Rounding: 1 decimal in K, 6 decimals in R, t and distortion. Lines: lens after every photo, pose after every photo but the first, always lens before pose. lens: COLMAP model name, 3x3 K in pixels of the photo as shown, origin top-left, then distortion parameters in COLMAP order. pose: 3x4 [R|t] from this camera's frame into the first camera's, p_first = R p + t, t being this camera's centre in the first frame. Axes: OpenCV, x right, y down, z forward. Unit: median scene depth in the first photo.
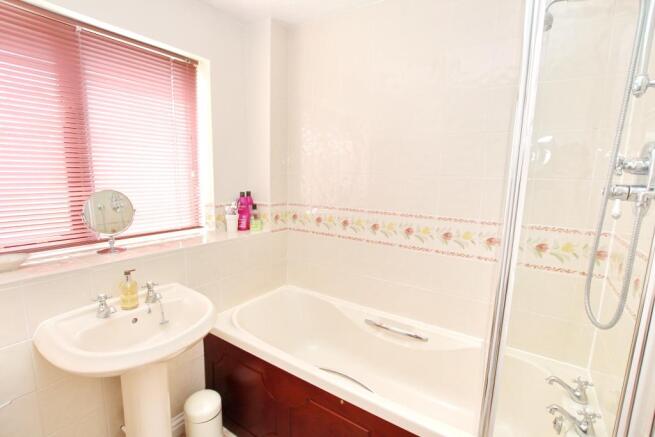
lens RADIAL K [[303.4, 0, 327.0], [0, 303.4, 219.7], [0, 0, 1]] dist [-0.031622, 0.004996]
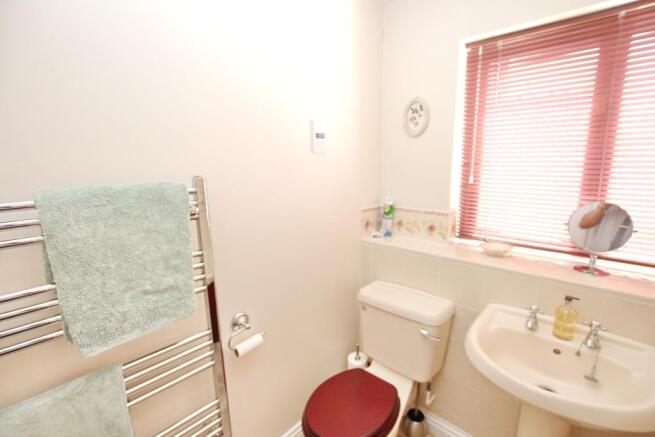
lens RADIAL K [[303.4, 0, 327.0], [0, 303.4, 219.7], [0, 0, 1]] dist [-0.031622, 0.004996]
pose [[-0.151644, 0.166979, -0.974229, 0.236157], [-0.138339, 0.972341, 0.188189, -0.106616], [0.978706, 0.163312, -0.124349, 0.370090]]
